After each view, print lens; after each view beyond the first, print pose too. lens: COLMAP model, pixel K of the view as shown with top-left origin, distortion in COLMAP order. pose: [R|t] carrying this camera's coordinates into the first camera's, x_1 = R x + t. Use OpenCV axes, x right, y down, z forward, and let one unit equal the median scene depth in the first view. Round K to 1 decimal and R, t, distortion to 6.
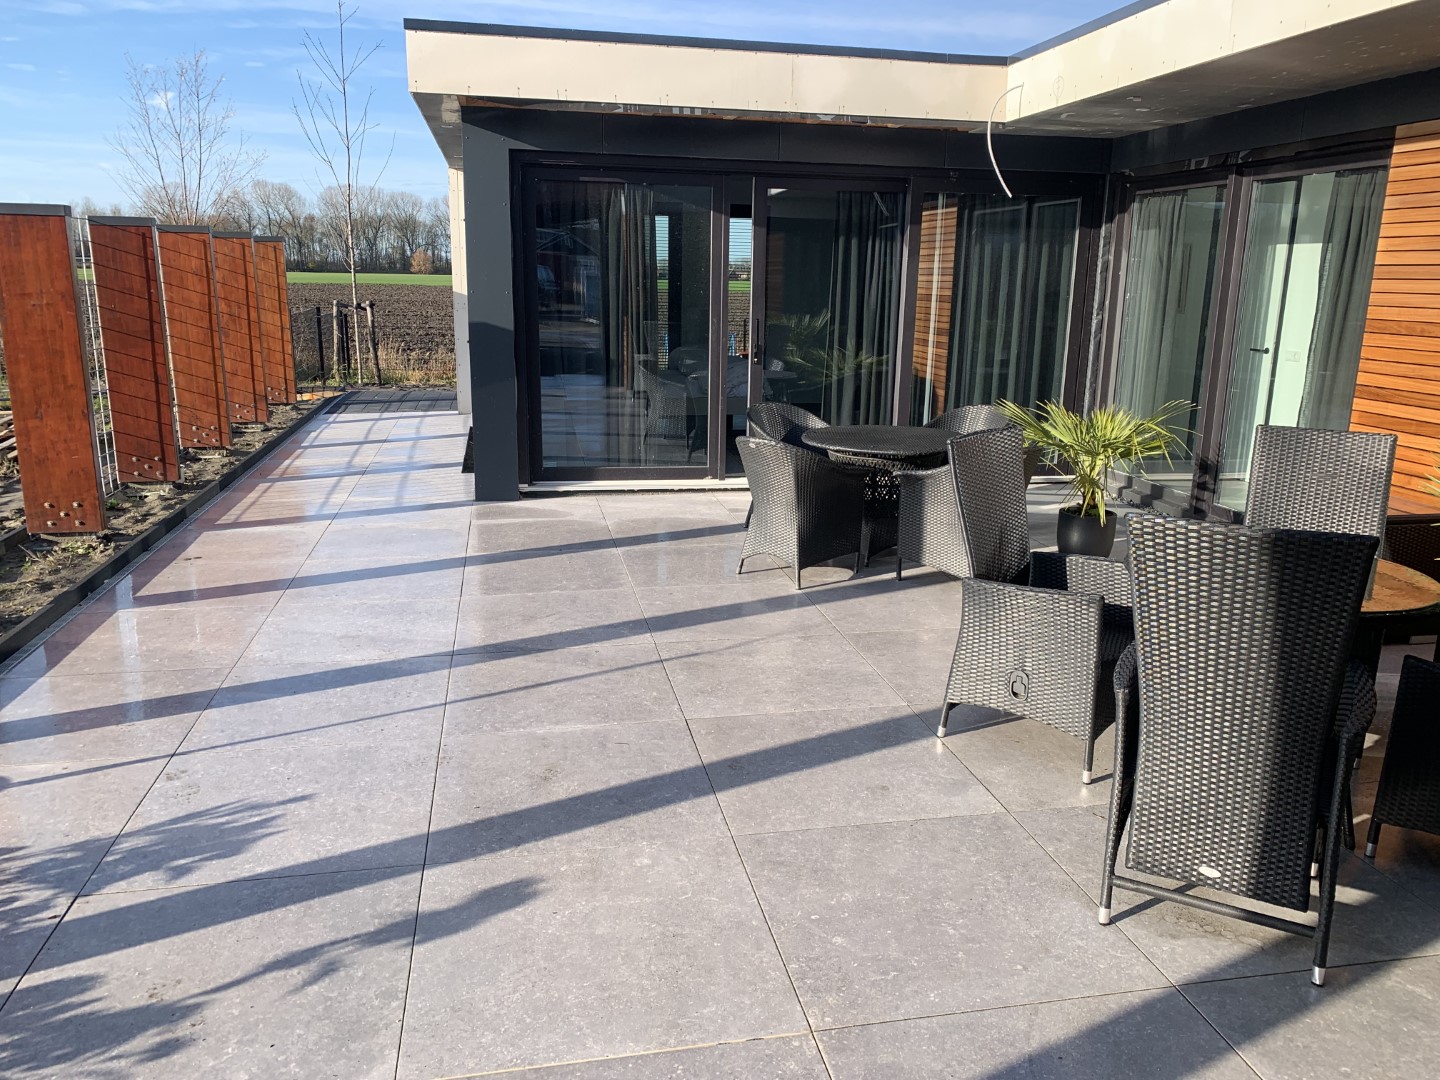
lens RADIAL K [[1093.5, 0, 730.2], [0, 1093.5, 531.5], [0, 0, 1]] dist [0.032727, -0.024868]
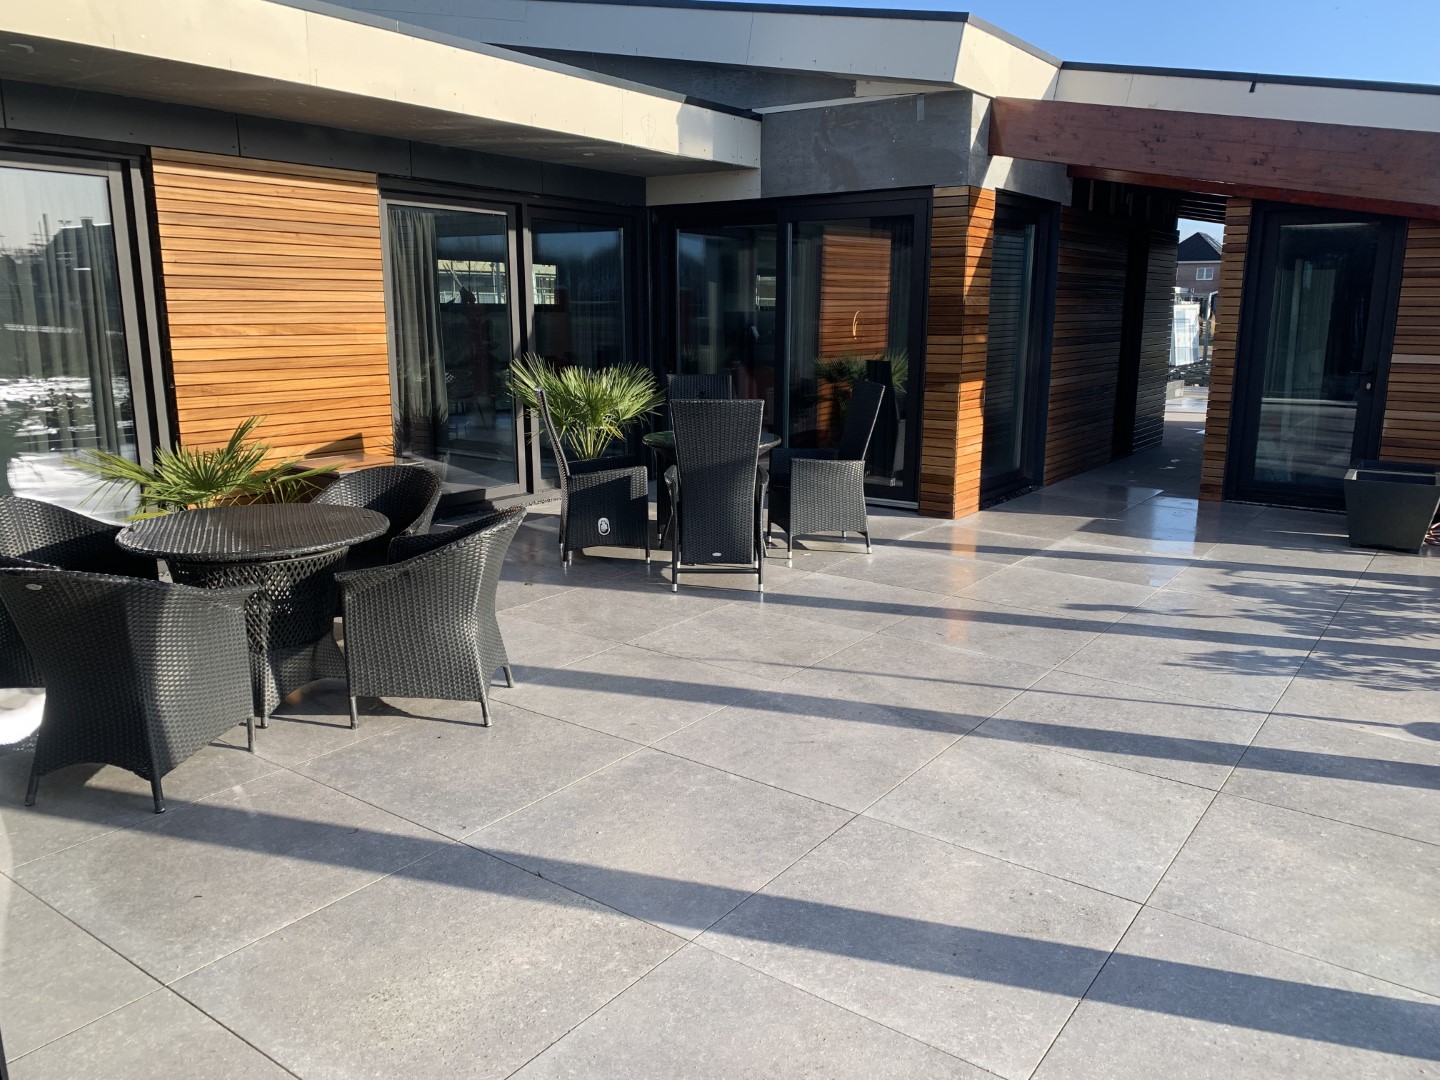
lens RADIAL K [[1093.5, 0, 717.2], [0, 1093.5, 538.5], [0, 0, 1]] dist [0.032727, -0.024868]
pose [[-0.673317, -0.177967, 0.717616, -0.776281], [0.152900, 0.916100, 0.370652, -0.418398], [-0.723372, 0.359290, -0.589614, 1.735476]]
